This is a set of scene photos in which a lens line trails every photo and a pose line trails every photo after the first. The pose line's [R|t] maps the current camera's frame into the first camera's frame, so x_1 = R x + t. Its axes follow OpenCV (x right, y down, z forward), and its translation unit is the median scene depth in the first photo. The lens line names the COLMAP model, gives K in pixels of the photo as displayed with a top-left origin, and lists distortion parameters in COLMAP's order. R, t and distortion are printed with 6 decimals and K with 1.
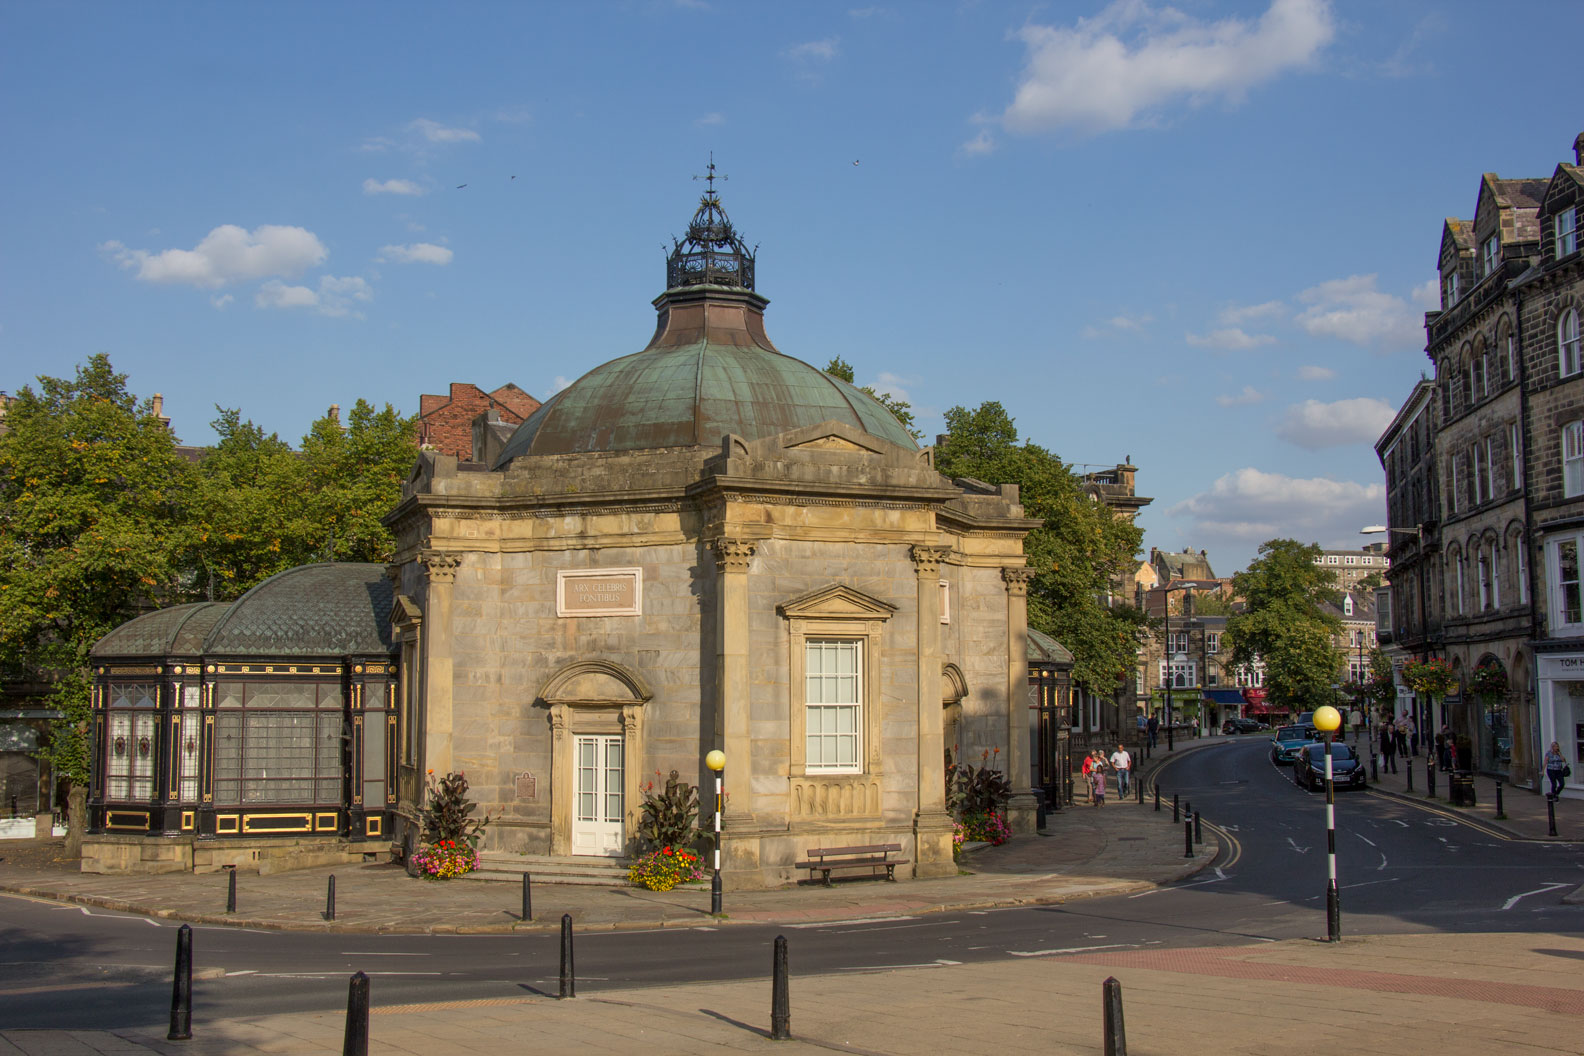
lens RADIAL K [[1667.4, 0, 790.7], [0, 1667.4, 524.7], [0, 0, 1]] dist [-0.018449, 0.000000]
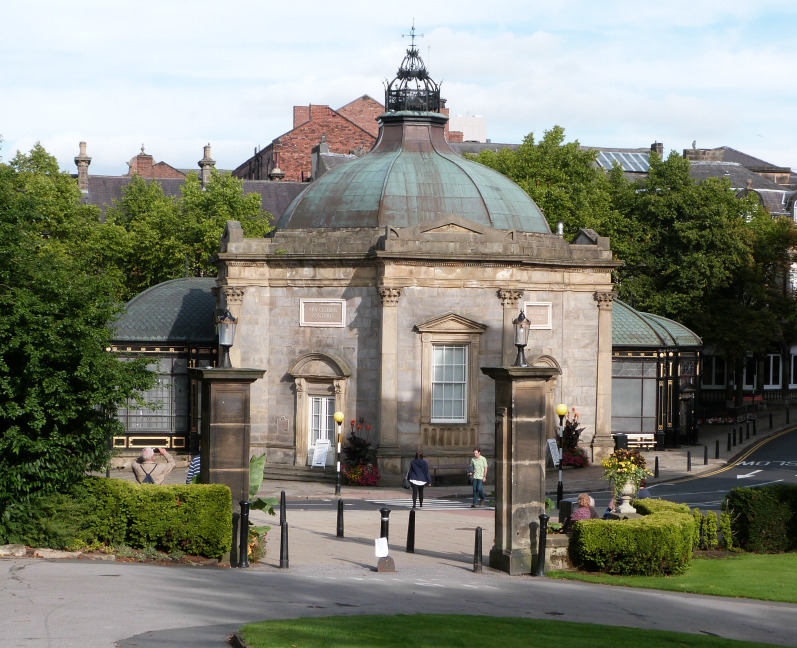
lens RADIAL K [[1464.9, 0, 398.9], [0, 1464.9, 325.1], [0, 0, 1]] dist [0.079067, 0.000000]
pose [[0.986384, 0.013906, -0.163870, 0.202450], [0.001301, 0.995727, 0.092332, -0.082619], [0.164454, -0.091288, 0.982151, -0.443953]]
